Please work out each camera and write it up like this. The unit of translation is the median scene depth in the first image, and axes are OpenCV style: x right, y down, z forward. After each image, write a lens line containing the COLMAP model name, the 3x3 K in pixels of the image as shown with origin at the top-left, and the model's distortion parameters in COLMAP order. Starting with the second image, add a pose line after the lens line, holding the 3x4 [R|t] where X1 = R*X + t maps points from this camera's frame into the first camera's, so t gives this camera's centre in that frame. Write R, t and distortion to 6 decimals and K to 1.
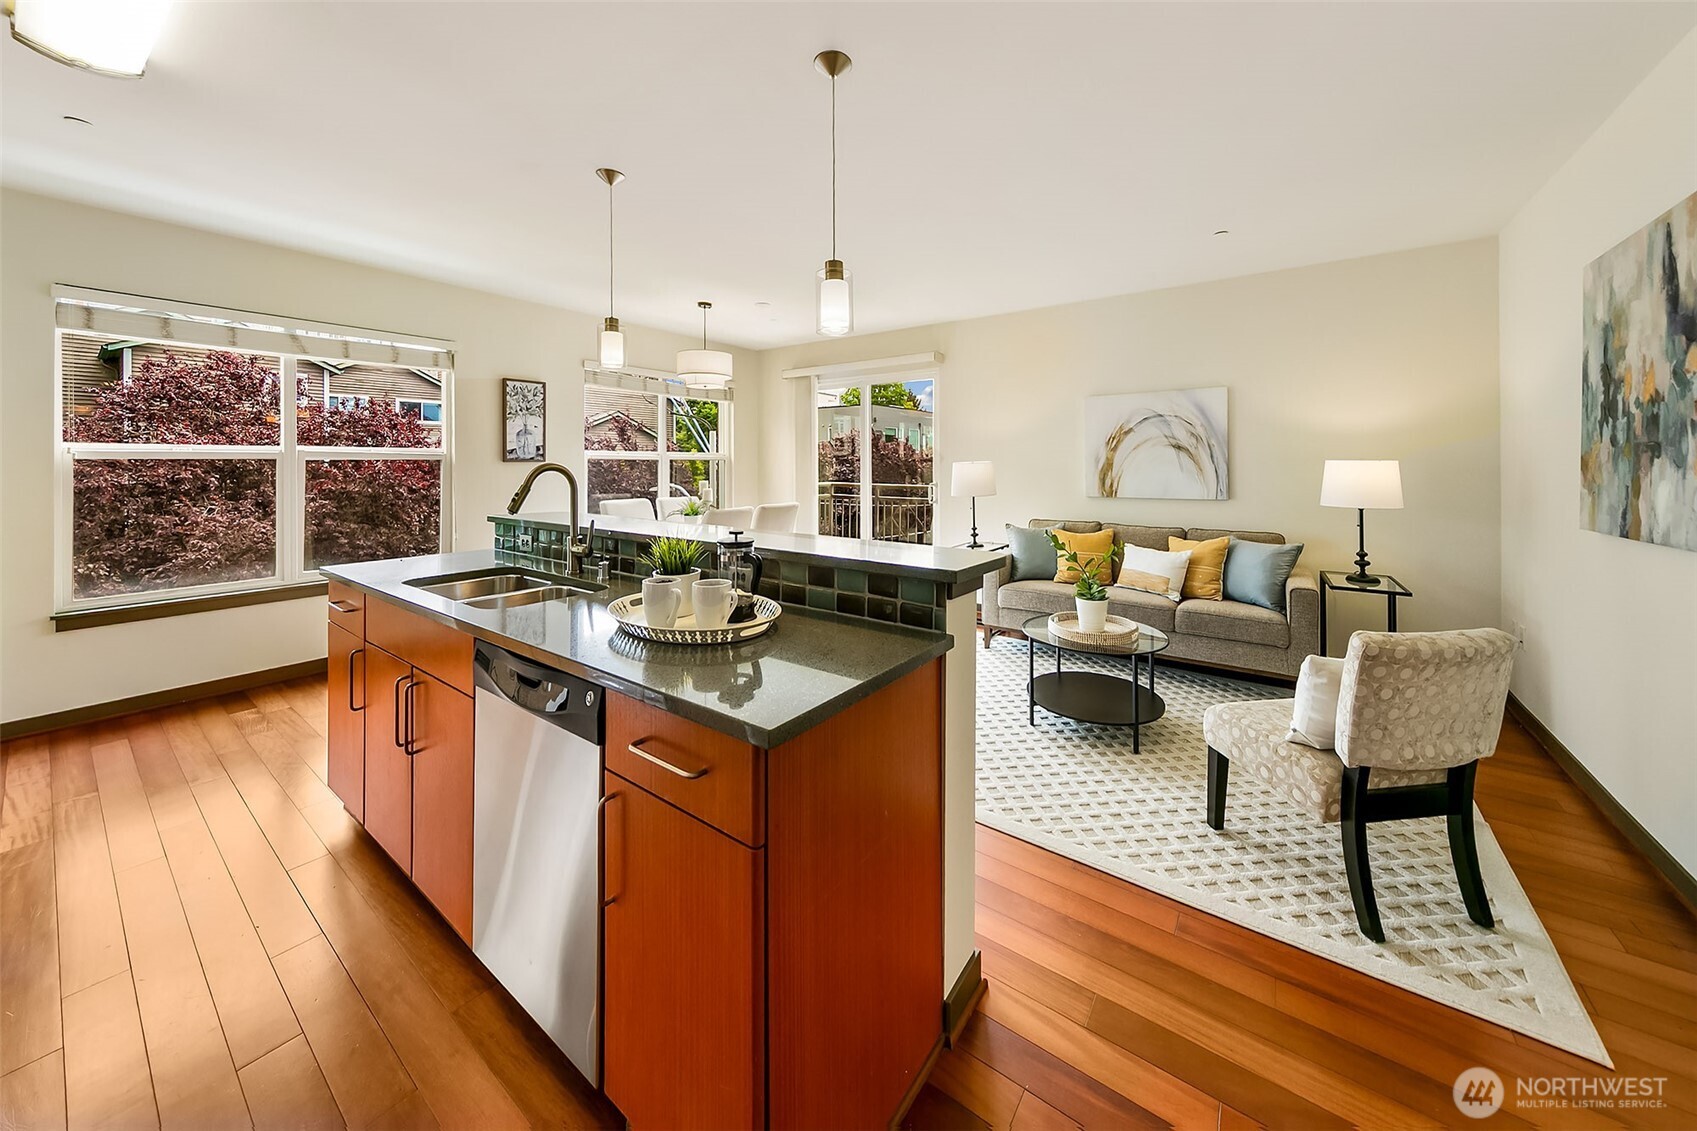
lens RADIAL K [[588.2, 0, 853.0], [0, 588.2, 466.7], [0, 0, 1]] dist [0.013118, 0.000113]
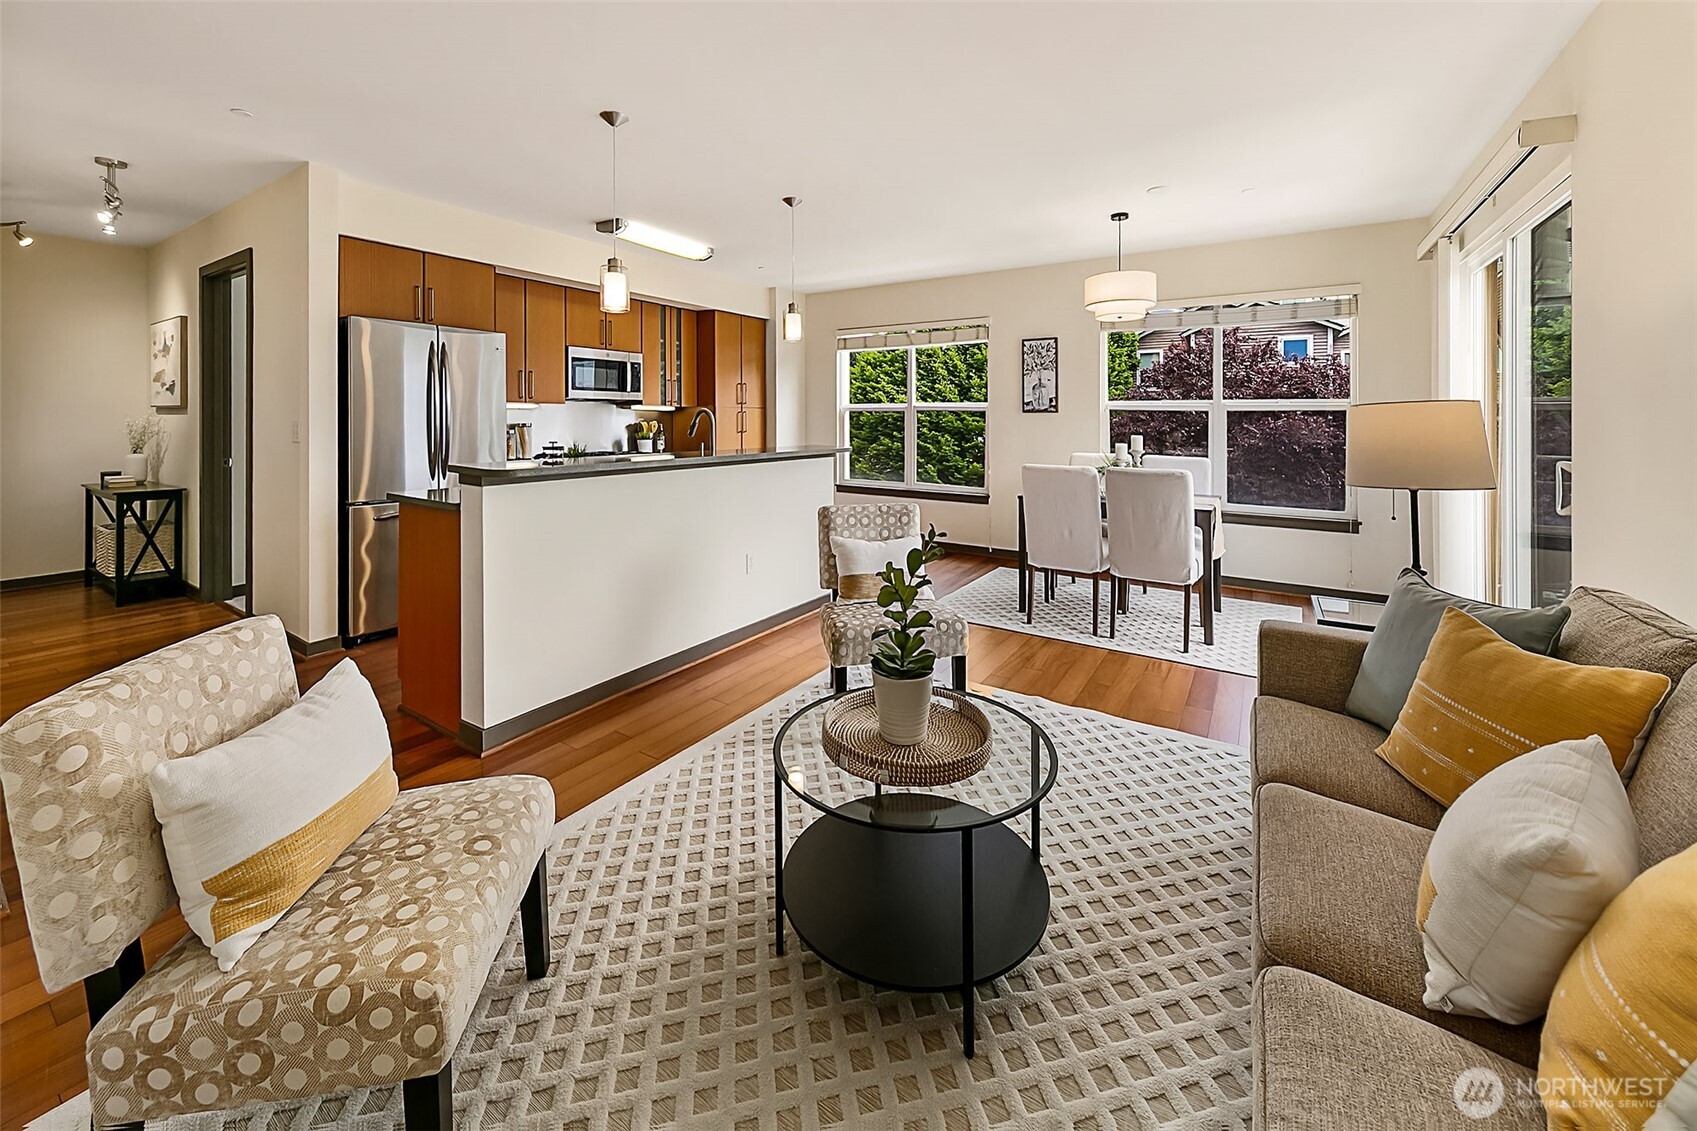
lens RADIAL K [[640.3, 0, 866.3], [0, 640.3, 422.2], [0, 0, 1]] dist [-0.000459, -0.000441]
pose [[0.073267, 0.005642, -0.997296, 1.235026], [-0.013354, 0.999900, 0.004676, 0.016241], [0.997223, 0.012975, 0.073335, 1.214838]]
